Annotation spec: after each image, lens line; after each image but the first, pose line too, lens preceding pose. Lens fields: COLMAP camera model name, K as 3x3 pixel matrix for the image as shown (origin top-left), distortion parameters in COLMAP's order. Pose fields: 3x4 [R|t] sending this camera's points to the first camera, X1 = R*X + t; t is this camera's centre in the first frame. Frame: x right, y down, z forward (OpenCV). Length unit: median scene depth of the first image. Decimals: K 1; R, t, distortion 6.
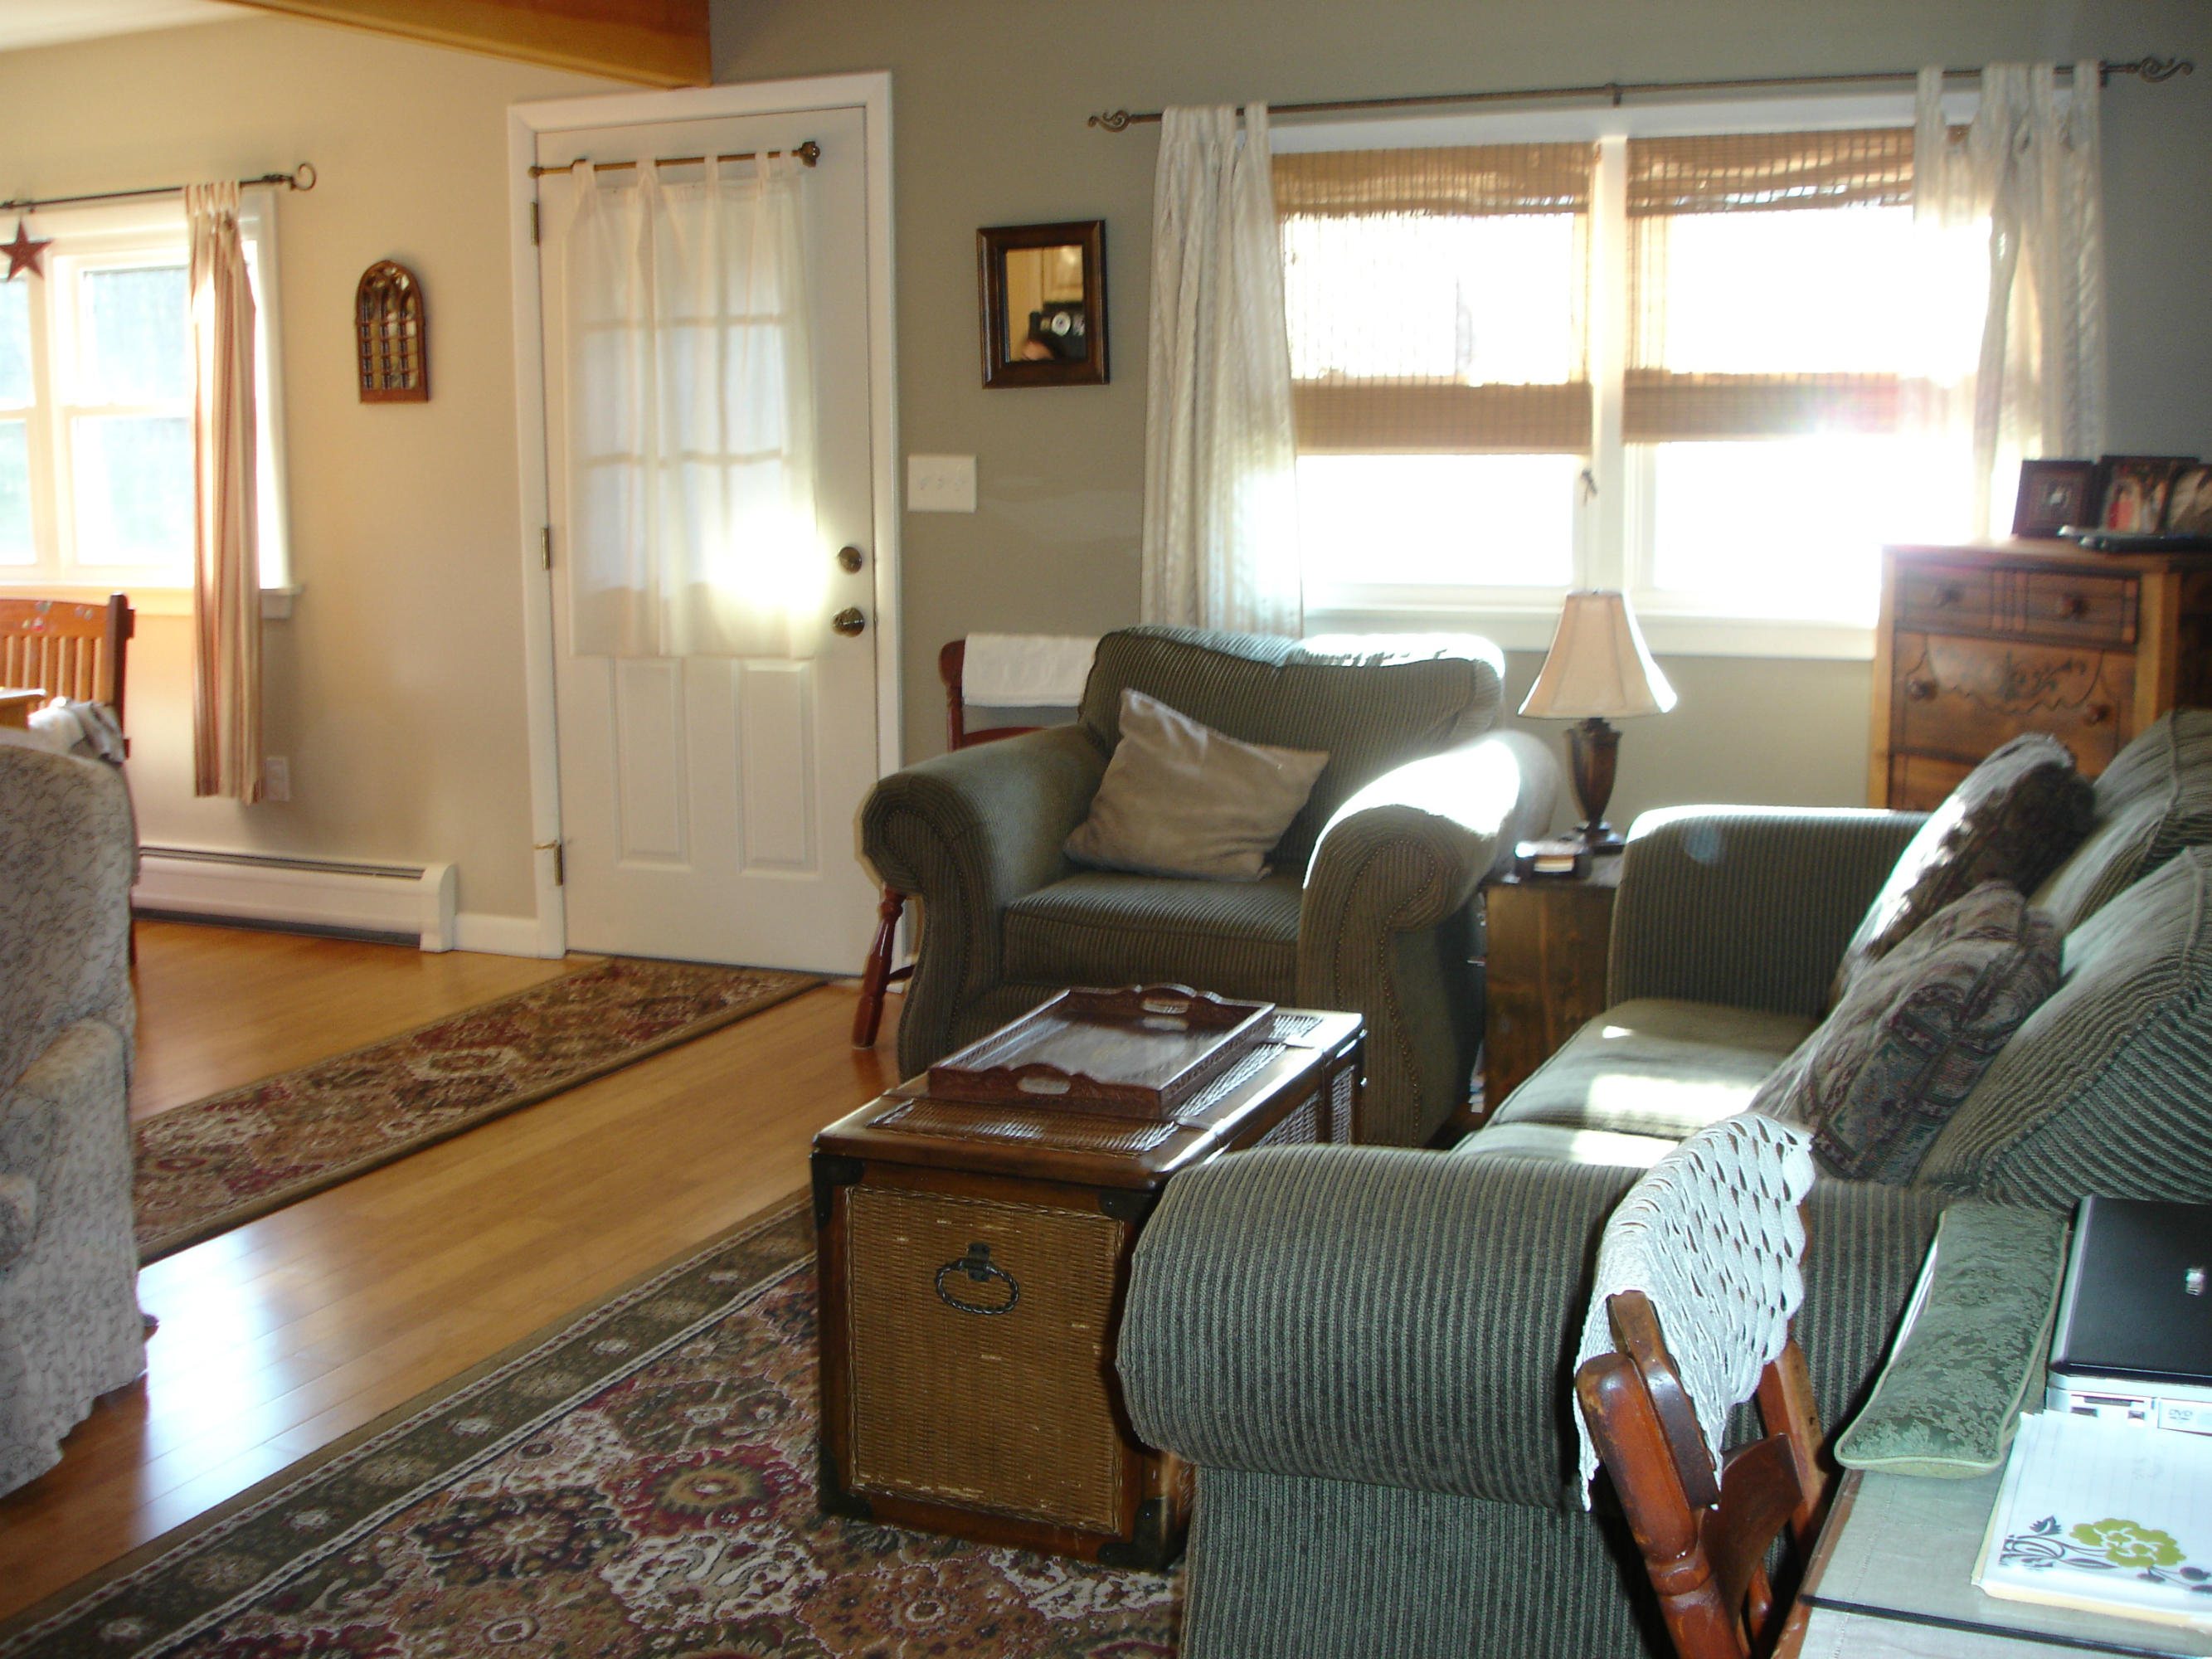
lens RADIAL K [[2471.7, 0, 1105.2], [0, 2471.7, 823.4], [0, 0, 1]] dist [-0.120998, 0.000000]
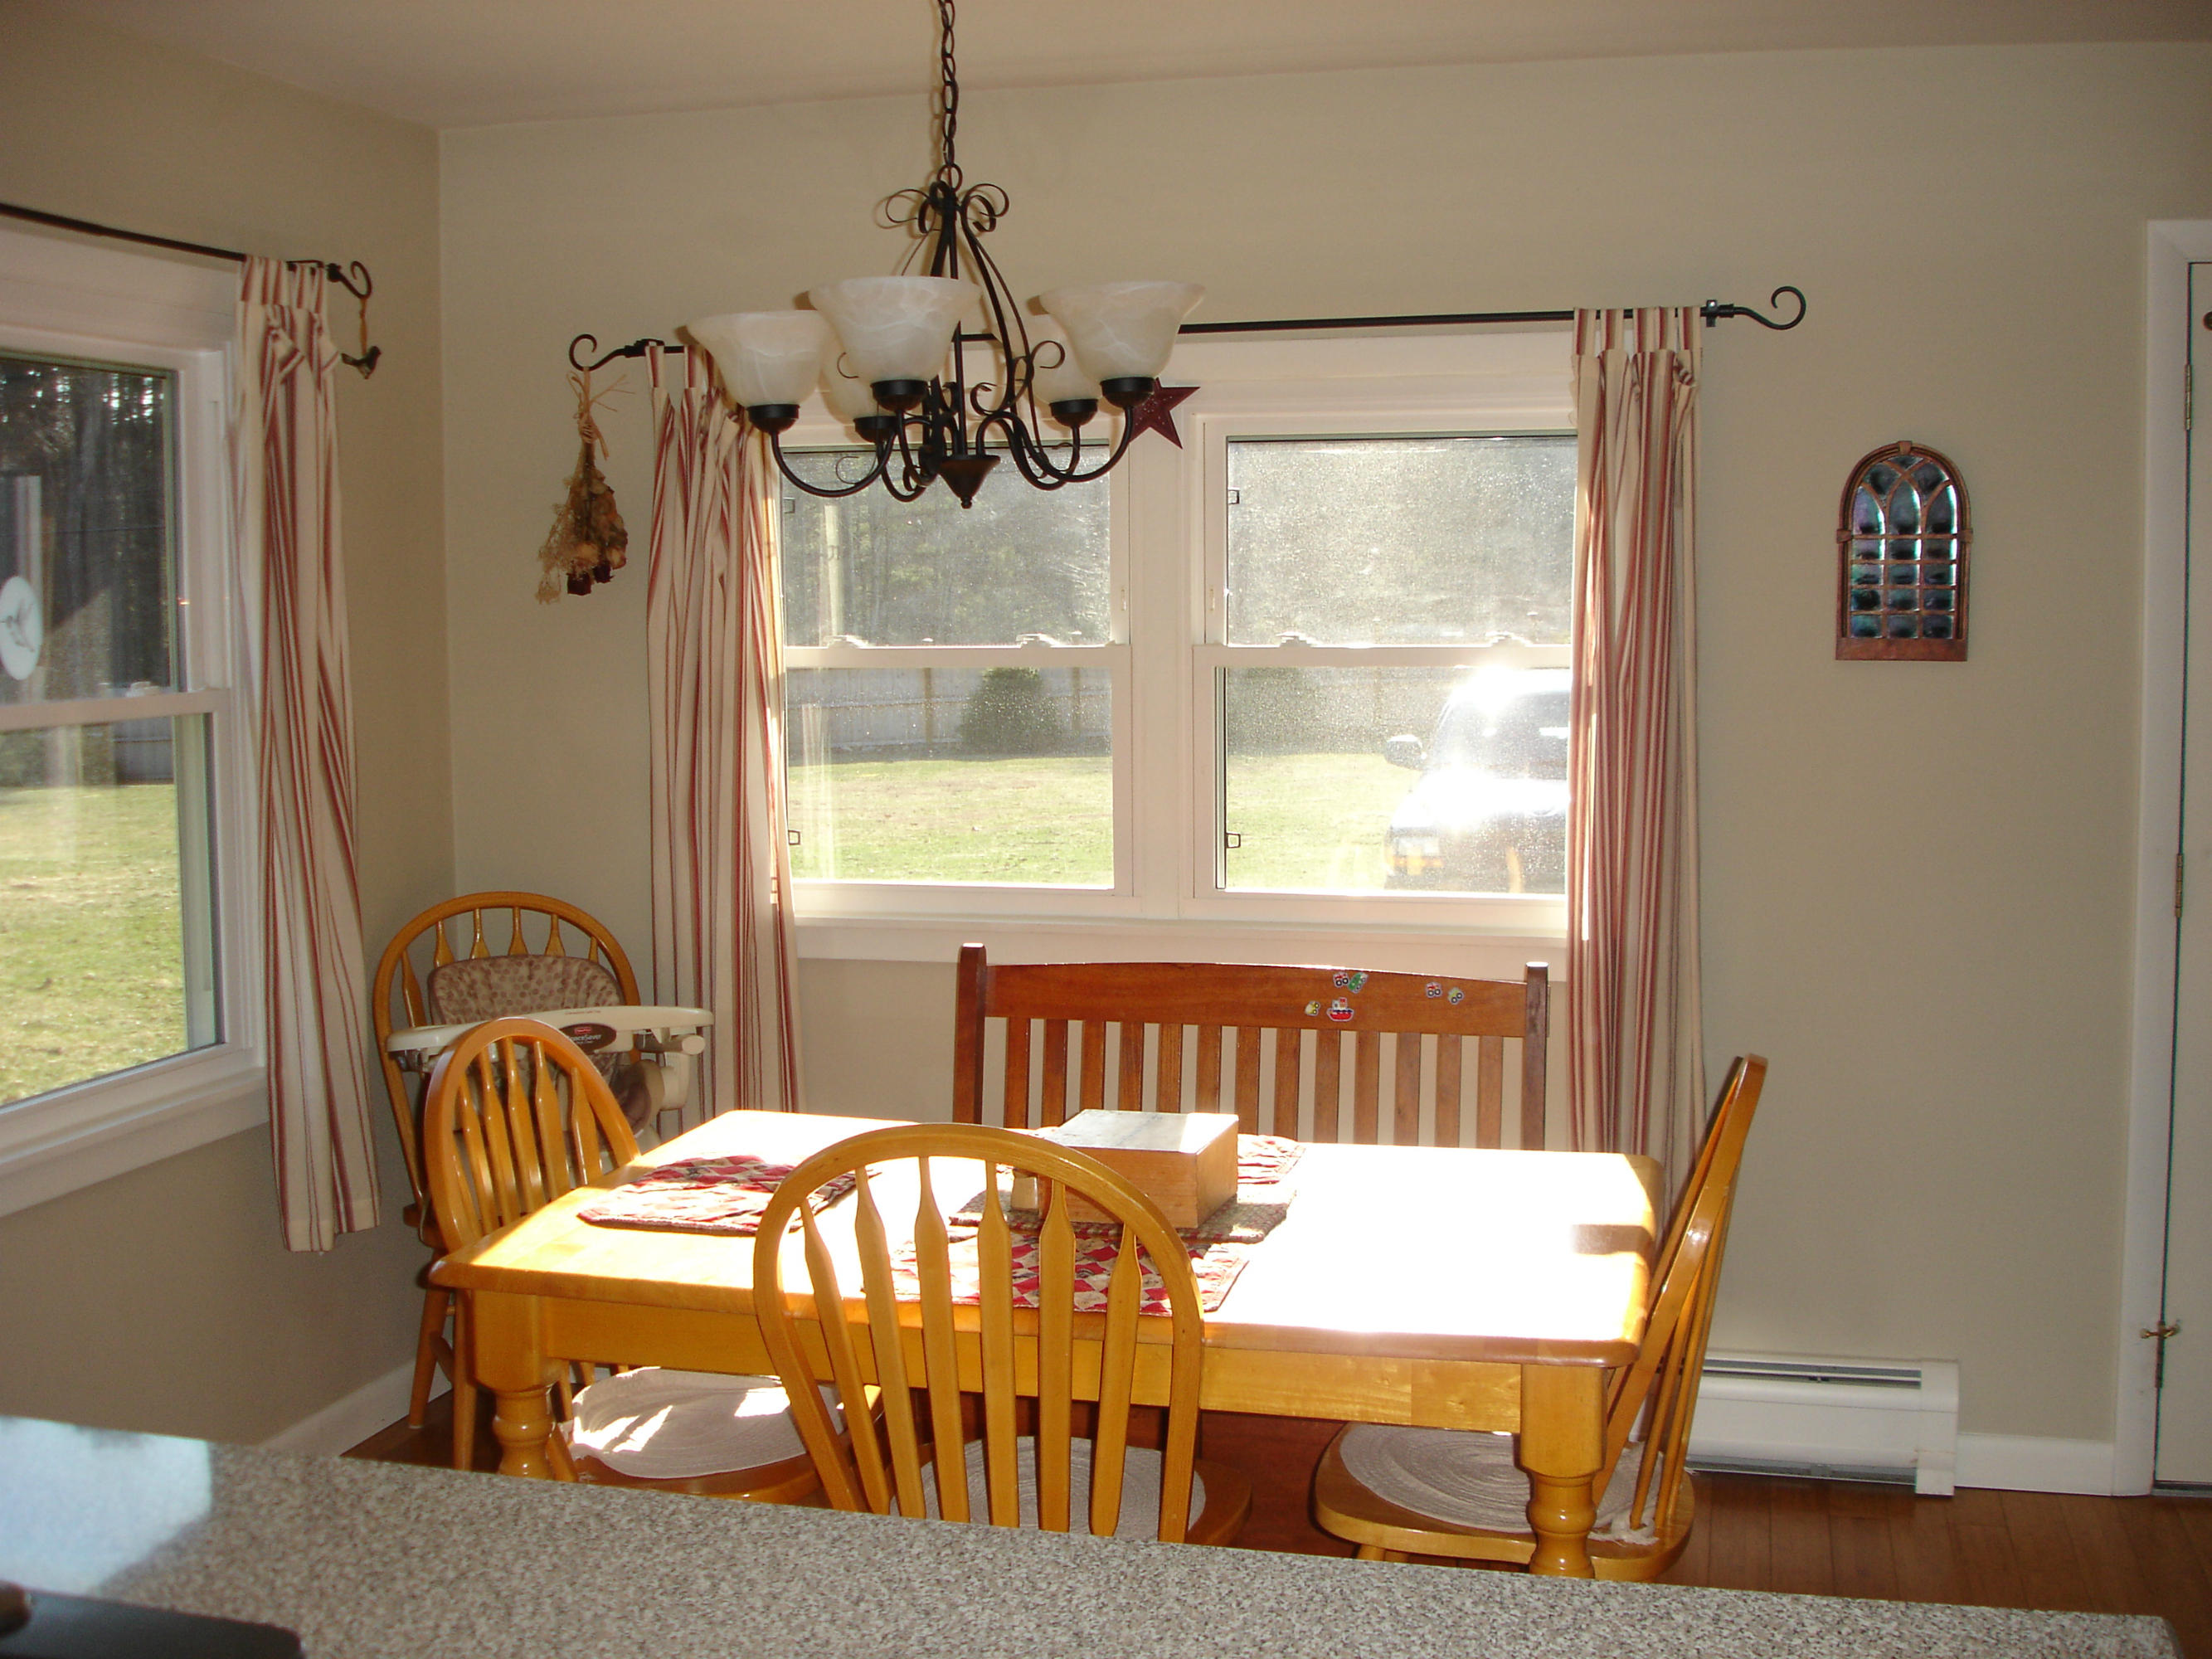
lens RADIAL K [[2471.7, 0, 1102.0], [0, 2471.7, 837.7], [0, 0, 1]] dist [-0.120998, 0.000000]
pose [[0.988815, -0.010532, 0.148778, -0.715579], [0.021125, 0.997337, -0.069798, -0.100548], [-0.147647, 0.072160, 0.986404, 0.467340]]
